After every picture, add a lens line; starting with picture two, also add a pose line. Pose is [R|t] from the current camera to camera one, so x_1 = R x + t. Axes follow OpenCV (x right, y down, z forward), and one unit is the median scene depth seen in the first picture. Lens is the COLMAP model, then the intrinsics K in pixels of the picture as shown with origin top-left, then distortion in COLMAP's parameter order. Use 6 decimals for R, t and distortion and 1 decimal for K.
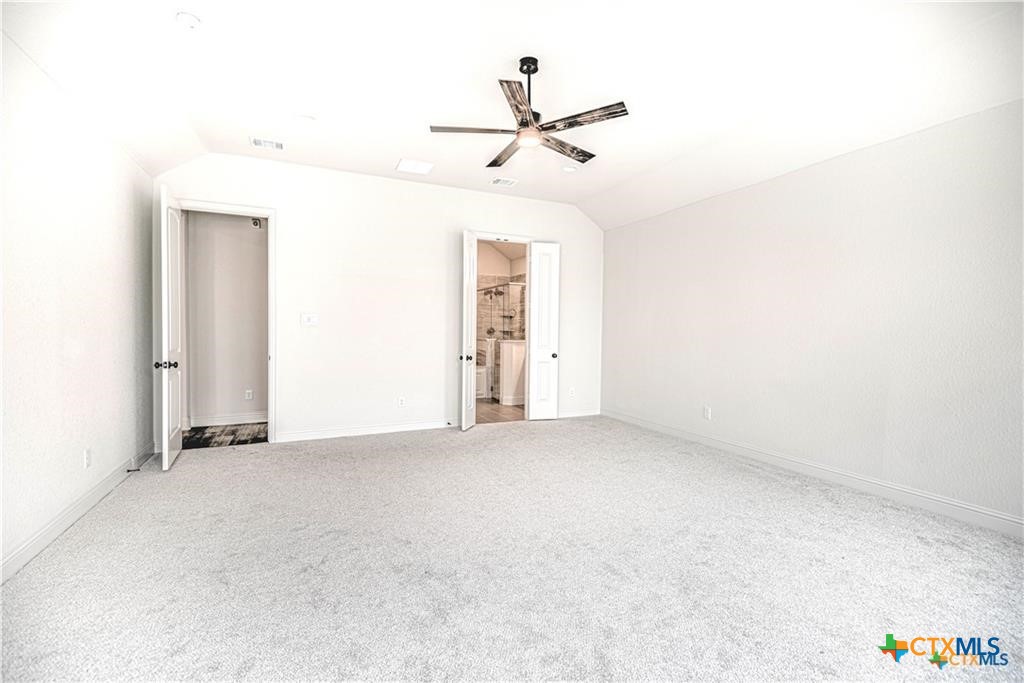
lens RADIAL K [[460.7, 0, 512.0], [0, 460.7, 341.5], [0, 0, 1]] dist [0.013912, -0.000236]
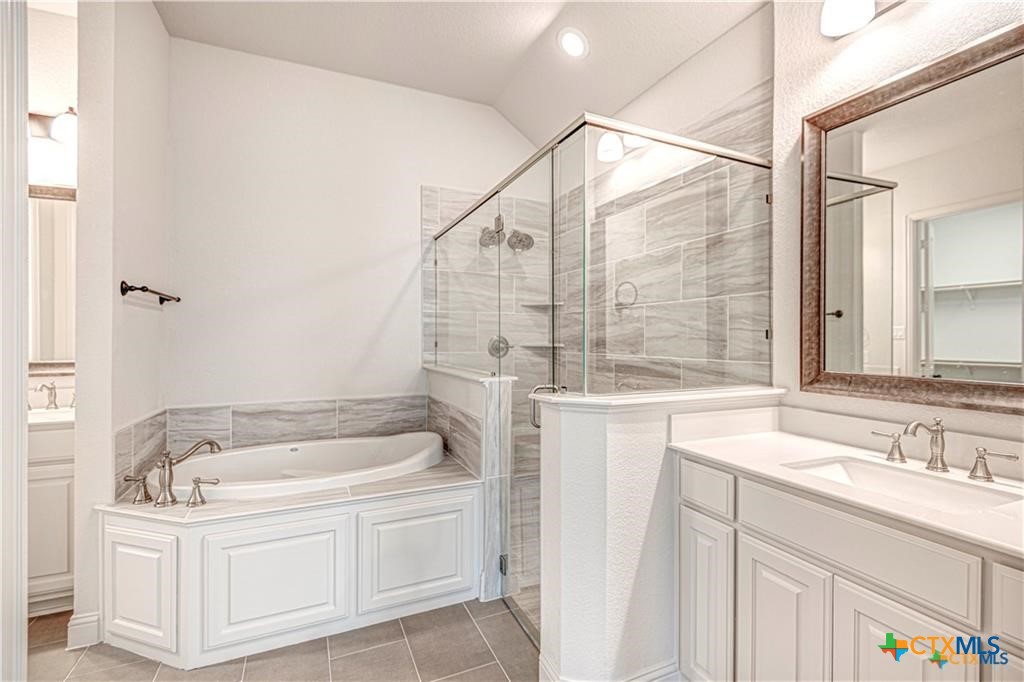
lens RADIAL K [[462.5, 0, 512.0], [0, 462.5, 341.0], [0, 0, 1]] dist [0.017368, -0.000334]
pose [[0.999757, -0.001926, -0.021949, -0.031526], [0.001385, 0.999695, -0.024649, -0.020654], [0.021990, 0.024612, 0.999455, 0.720616]]
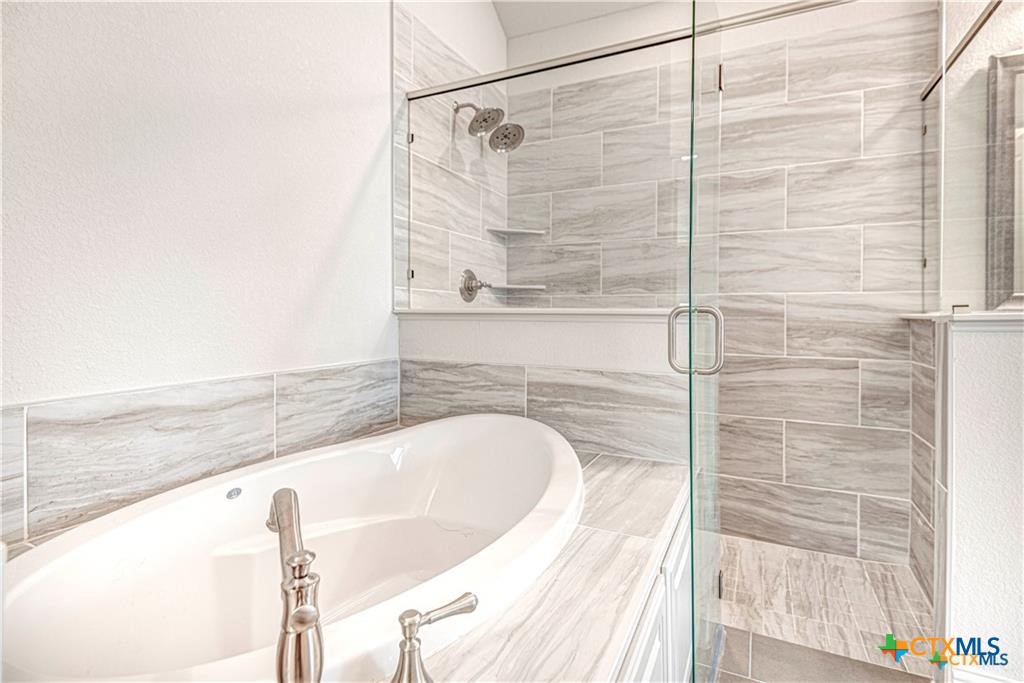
lens RADIAL K [[501.9, 0, 514.2], [0, 501.9, 318.8], [0, 0, 1]] dist [0.025801, -0.016567]
pose [[0.782837, -0.001629, 0.622225, -0.225794], [0.010915, 0.999879, -0.011113, -0.001269], [-0.622131, 0.015491, 0.782760, 0.879590]]
